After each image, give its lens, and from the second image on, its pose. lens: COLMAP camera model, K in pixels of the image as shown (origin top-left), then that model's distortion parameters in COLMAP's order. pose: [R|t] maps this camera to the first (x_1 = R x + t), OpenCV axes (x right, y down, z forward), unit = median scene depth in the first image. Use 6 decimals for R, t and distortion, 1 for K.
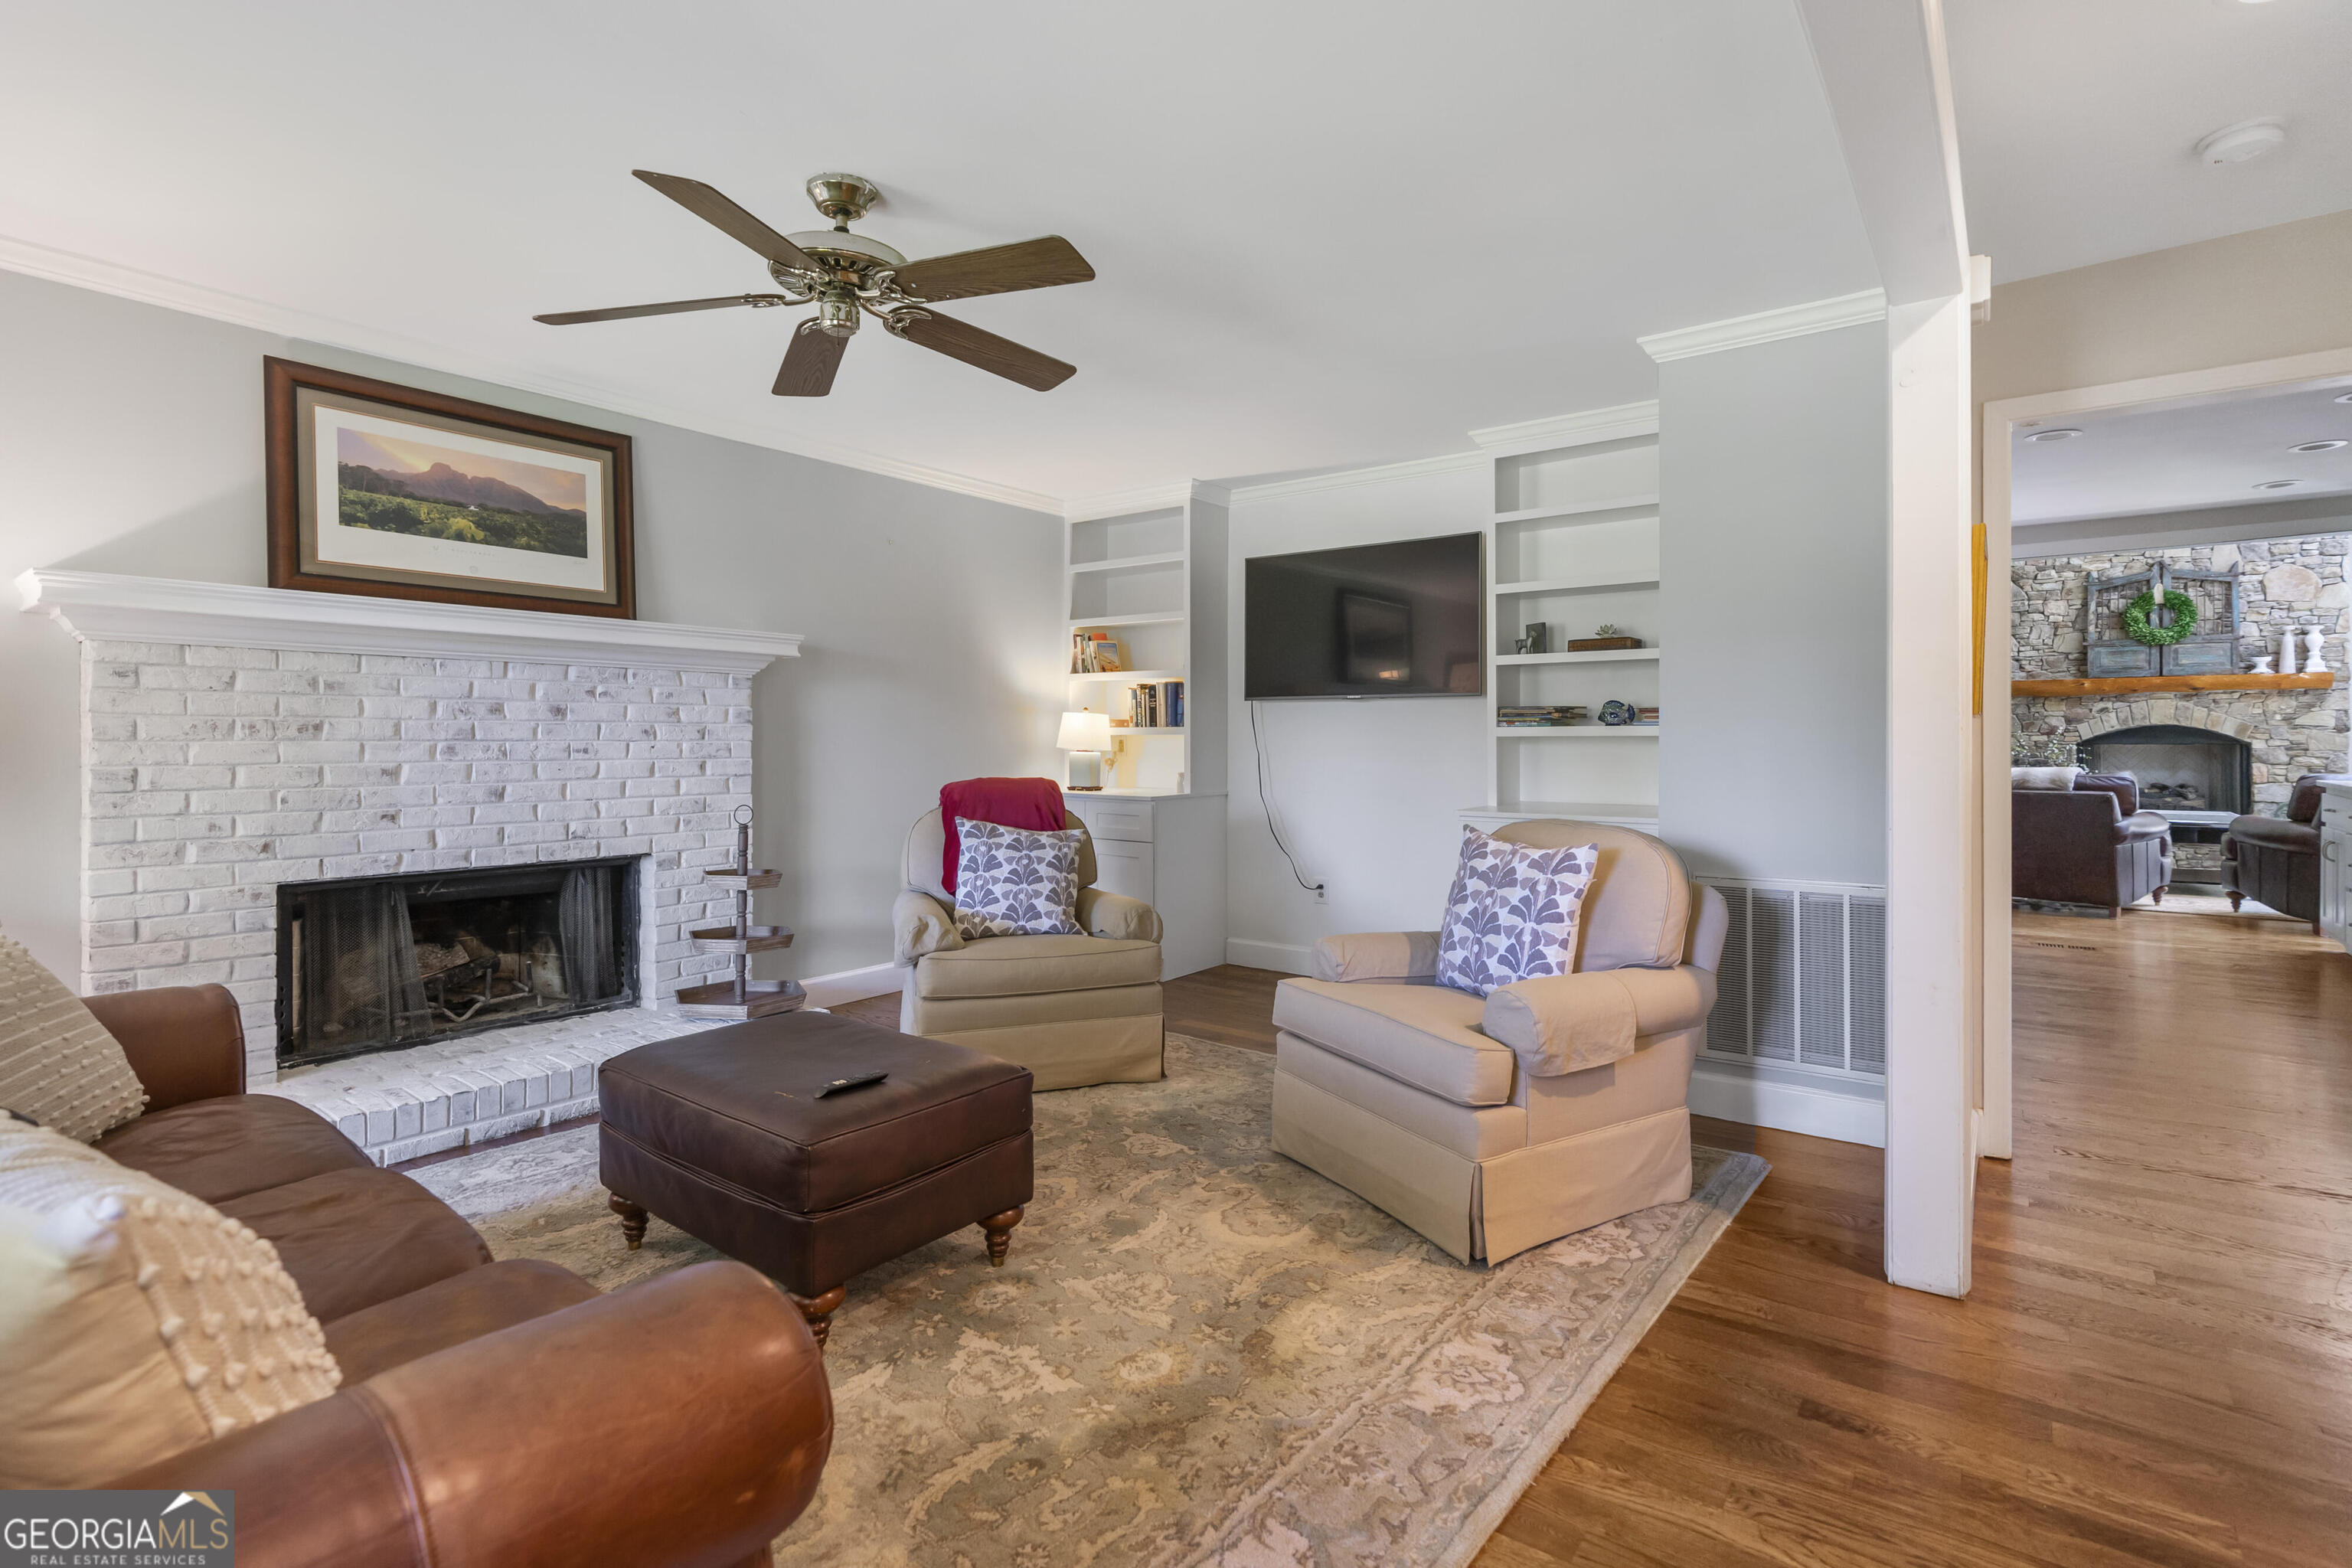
lens RADIAL K [[1097.0, 0, 1173.2], [0, 1097.0, 745.0], [0, 0, 1]] dist [-0.002159, 0.000133]
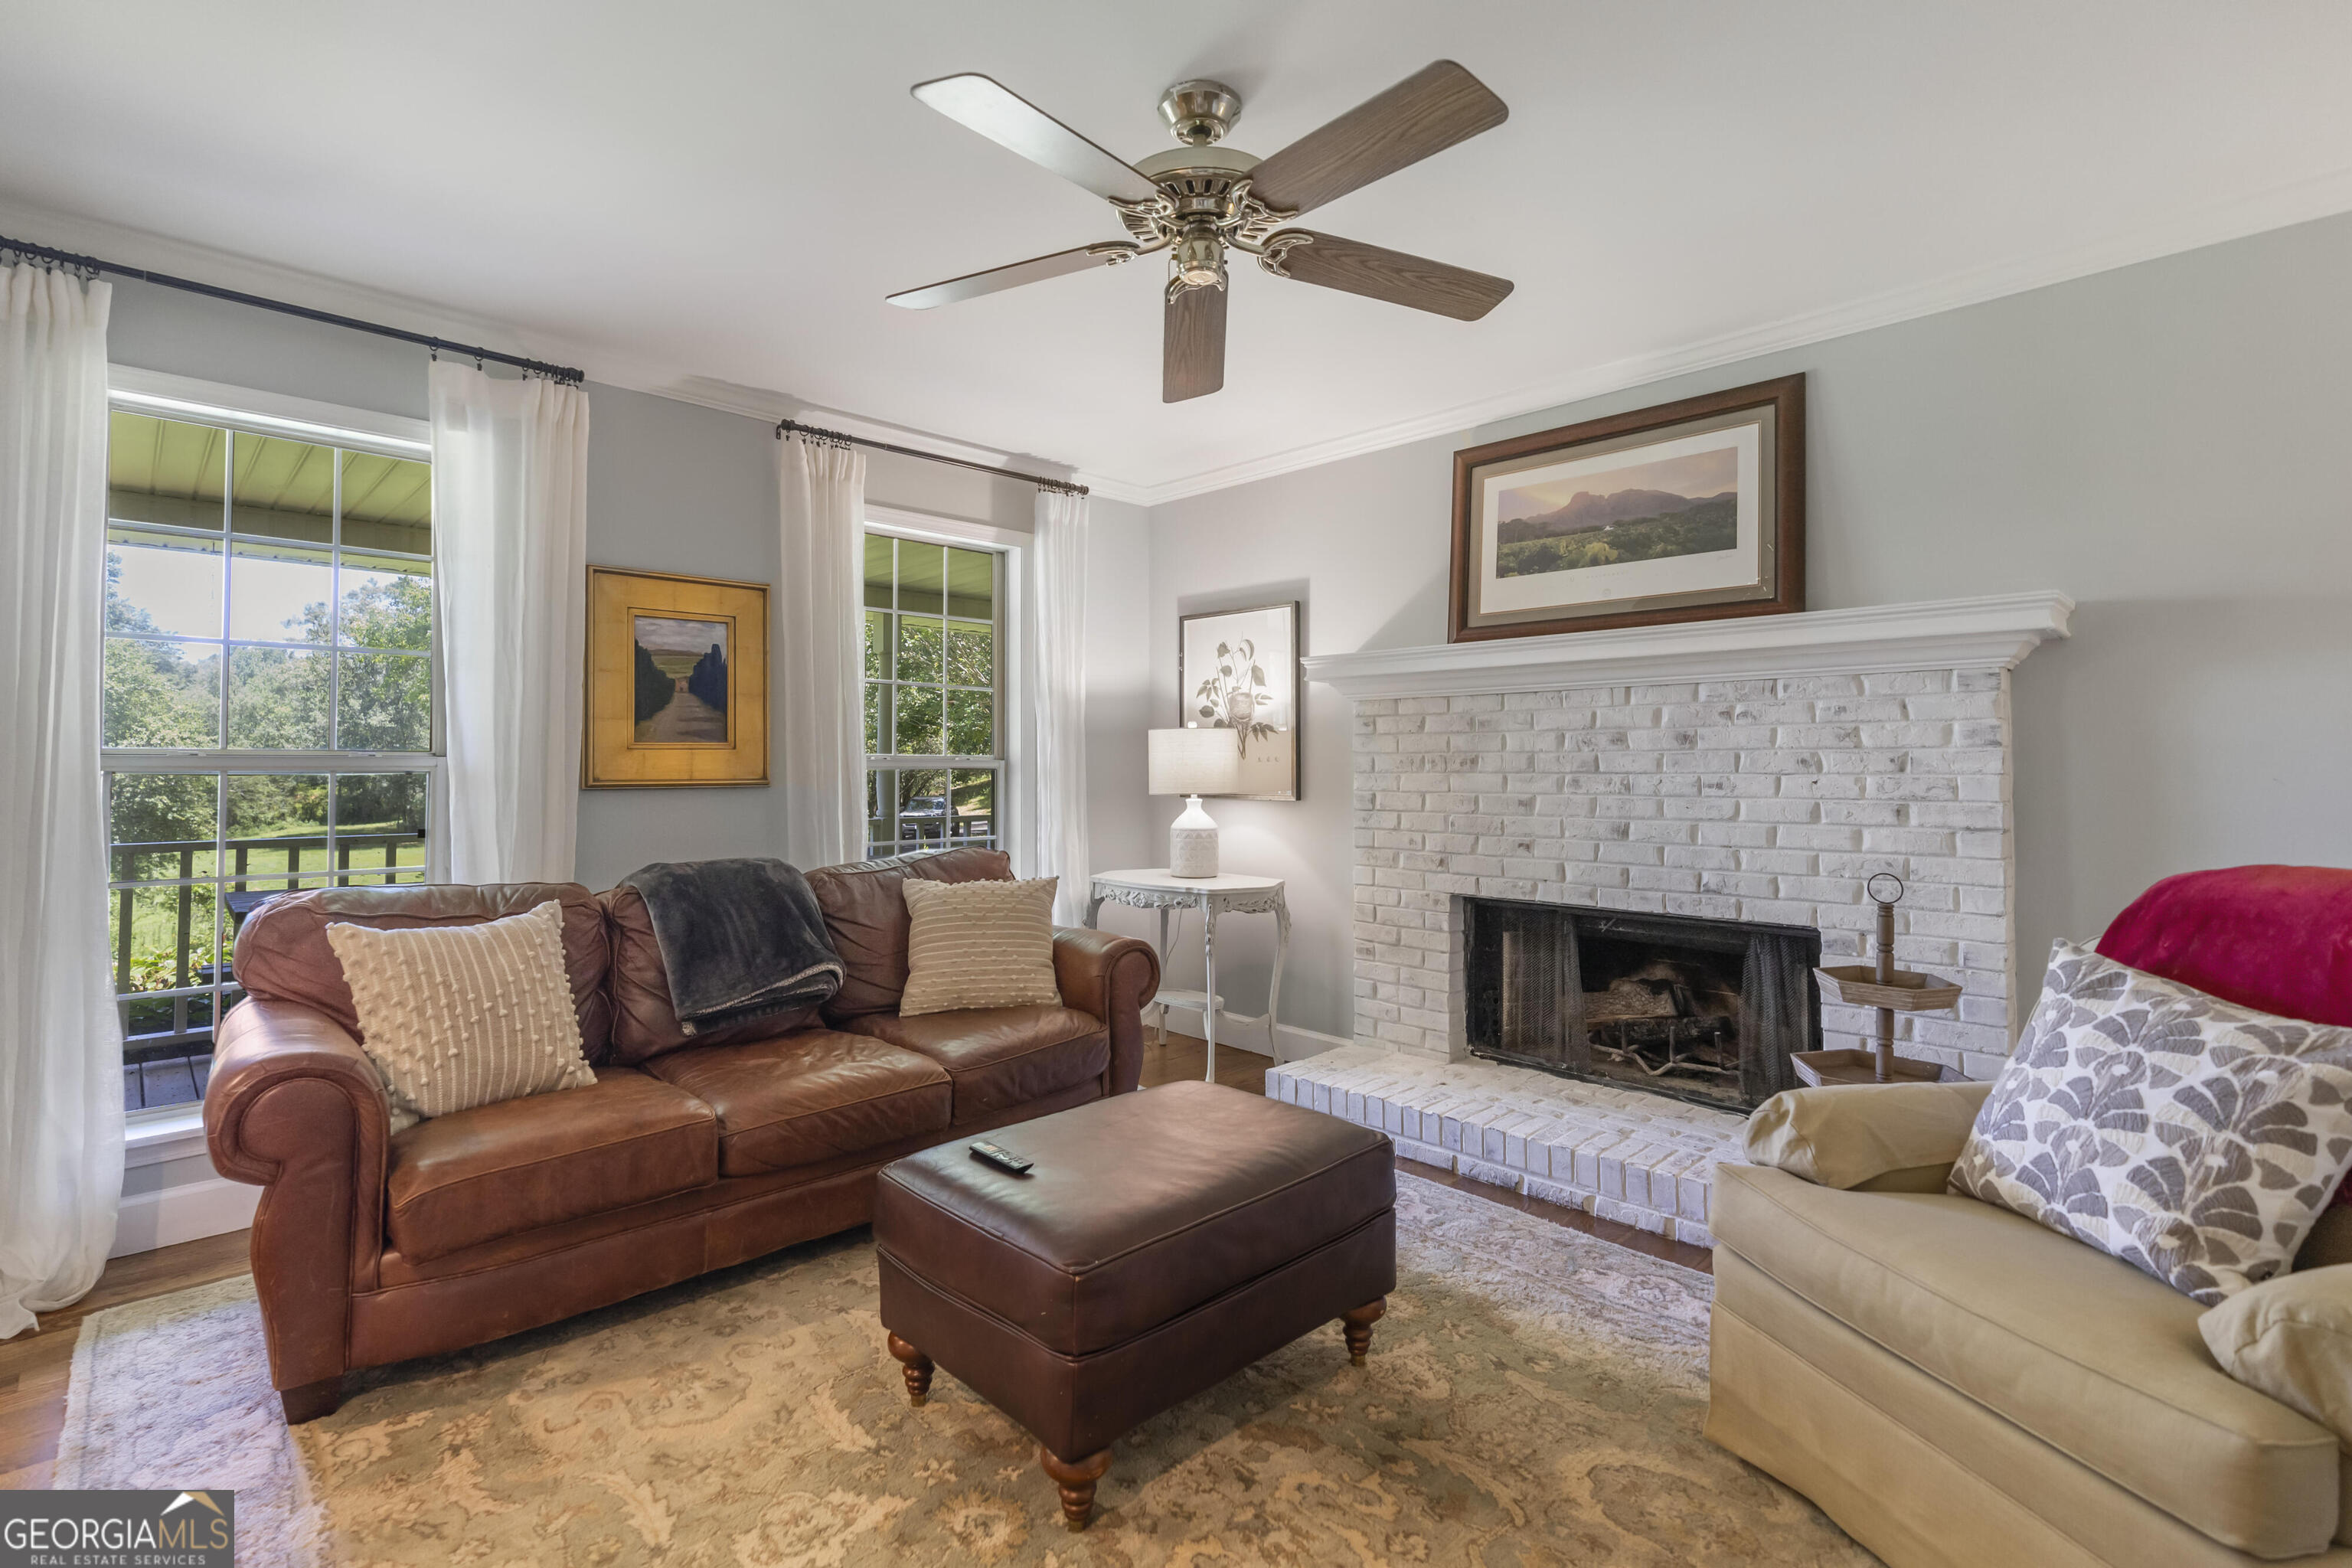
lens RADIAL K [[1097.0, 0, 1173.2], [0, 1097.0, 745.0], [0, 0, 1]] dist [-0.002159, 0.000133]
pose [[-0.138364, -0.023942, -0.990092, 0.346008], [-0.005707, 0.999710, -0.023377, -0.004056], [0.990365, 0.002416, -0.138461, 0.753368]]
